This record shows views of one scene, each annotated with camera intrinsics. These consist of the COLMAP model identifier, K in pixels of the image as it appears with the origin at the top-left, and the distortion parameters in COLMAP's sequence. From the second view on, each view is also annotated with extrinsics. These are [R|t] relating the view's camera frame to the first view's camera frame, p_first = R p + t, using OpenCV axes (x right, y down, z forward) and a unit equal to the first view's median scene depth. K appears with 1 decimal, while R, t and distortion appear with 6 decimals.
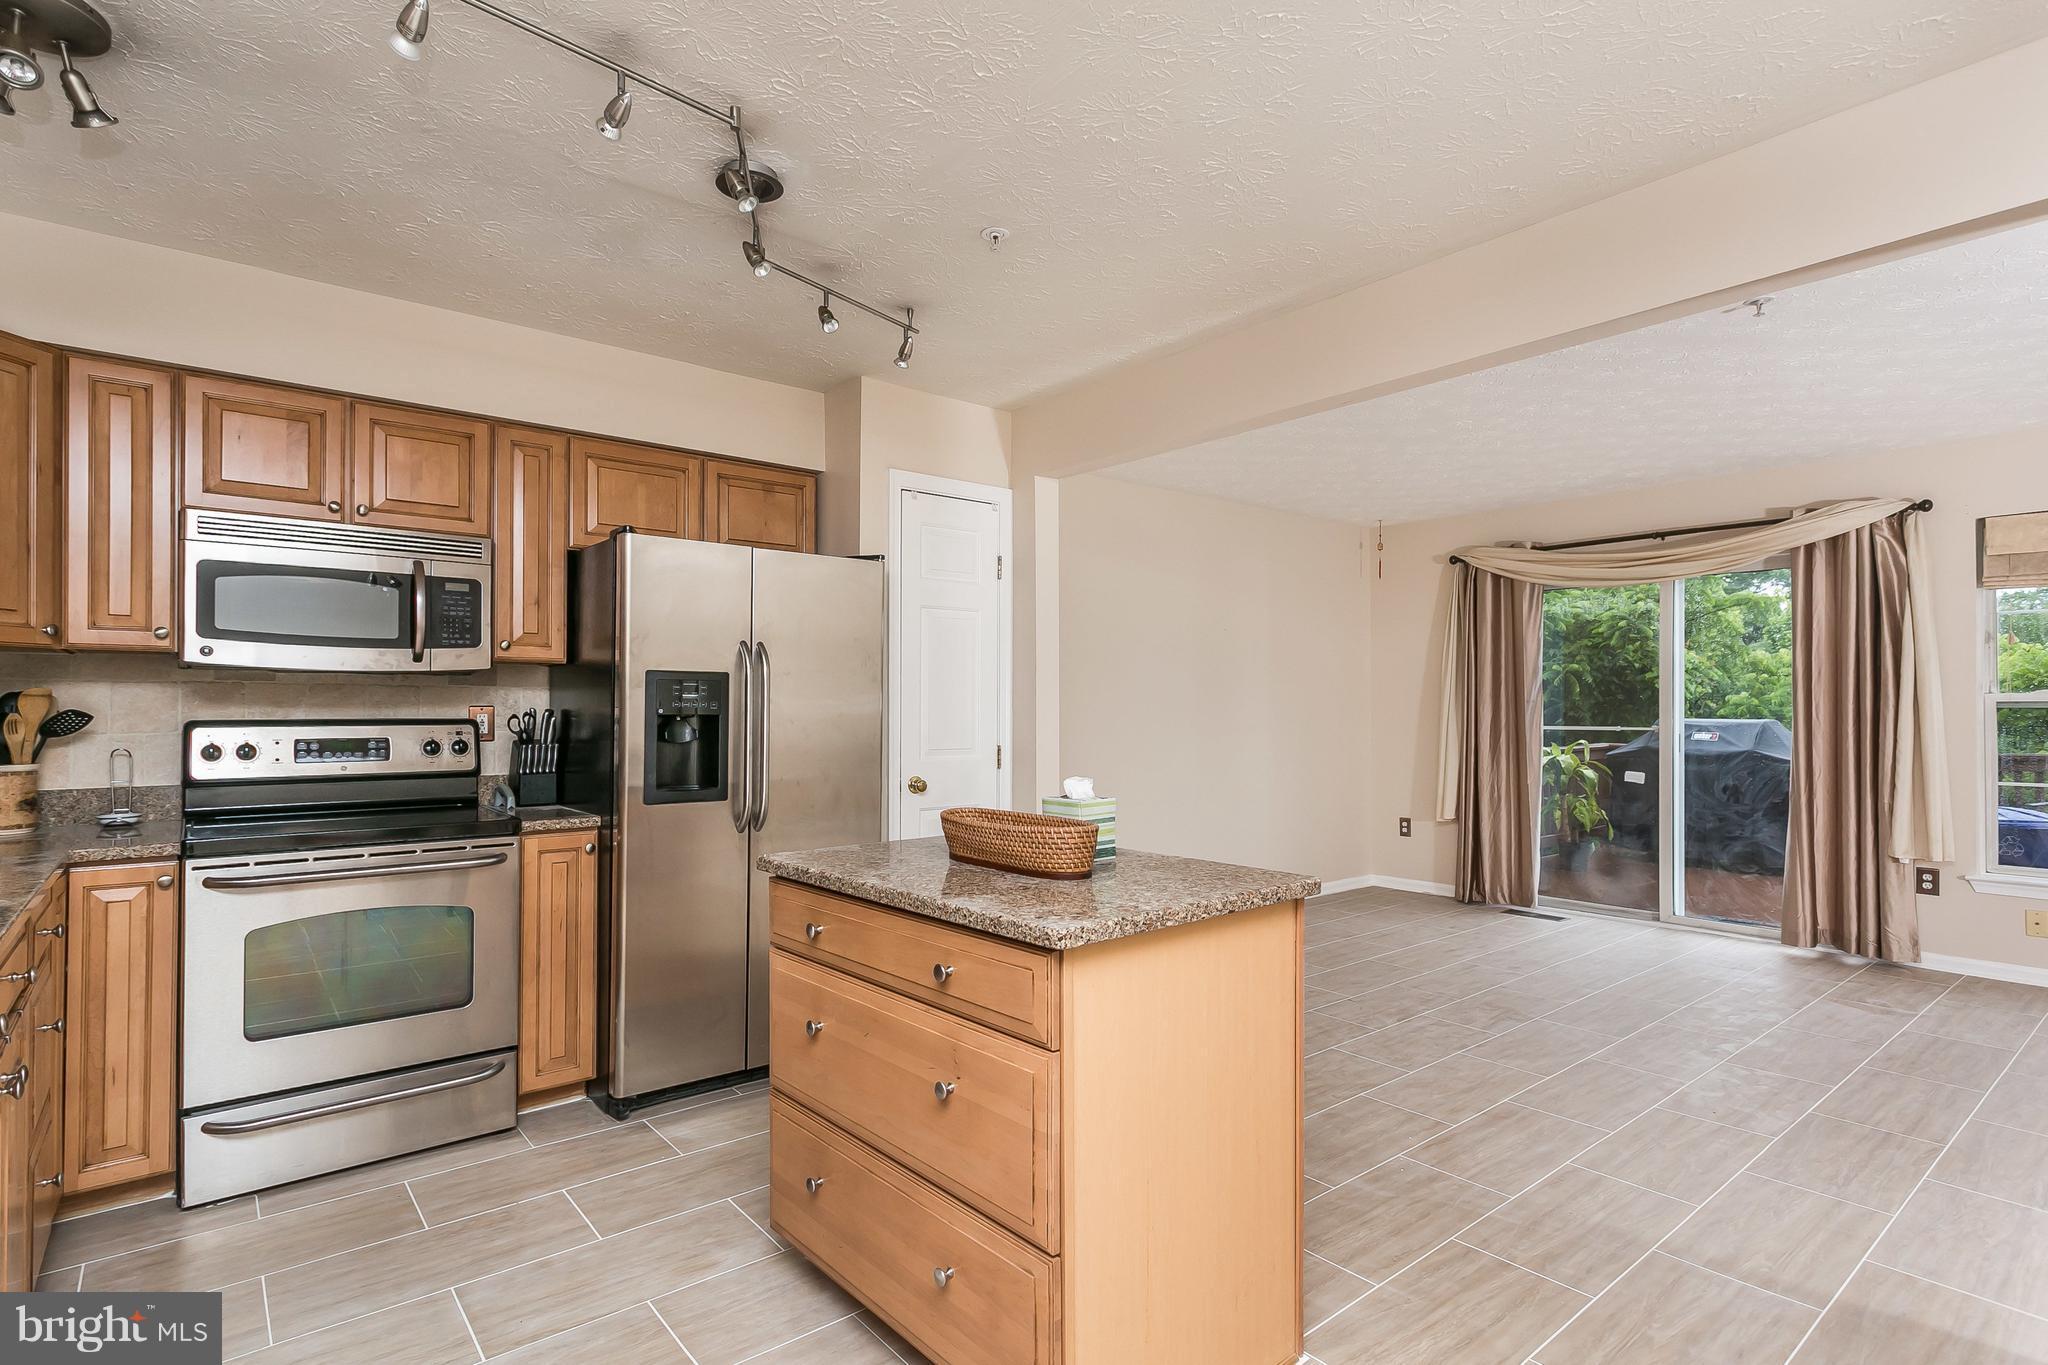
lens RADIAL K [[935.5, 0, 1024.0], [0, 935.5, 682.5], [0, 0, 1]] dist [0.000439, 0.000056]
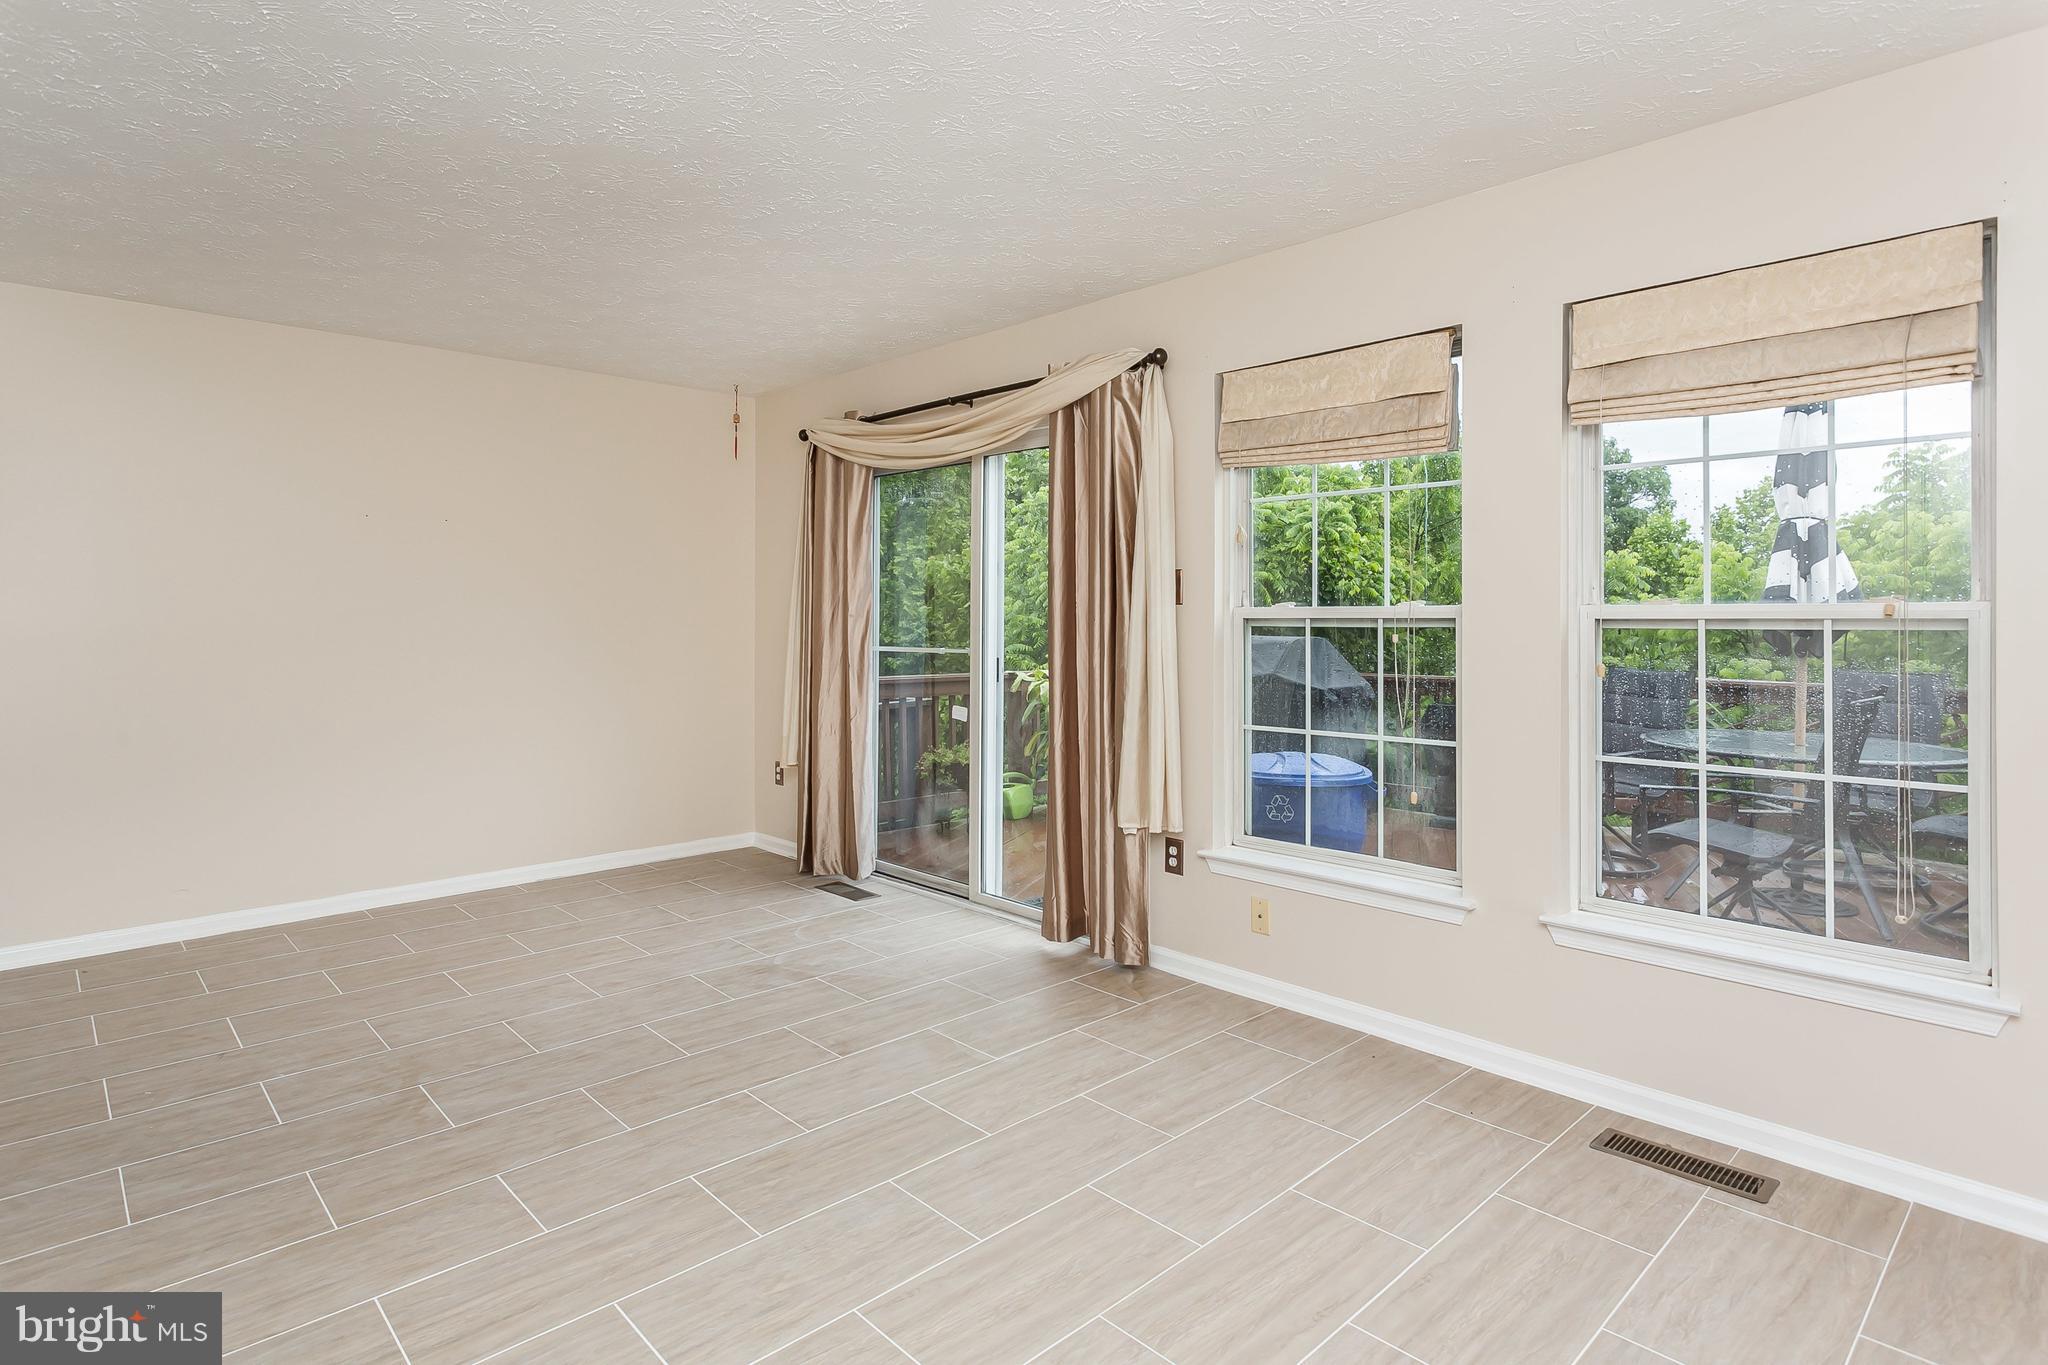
lens RADIAL K [[973.7, 0, 1025.8], [0, 973.7, 601.3], [0, 0, 1]] dist [-0.001520, 0.000539]
pose [[0.997594, 0.002206, 0.069299, 0.787340], [-0.002927, 0.999943, 0.010311, -0.000886], [-0.069272, -0.010490, 0.997543, 0.225751]]
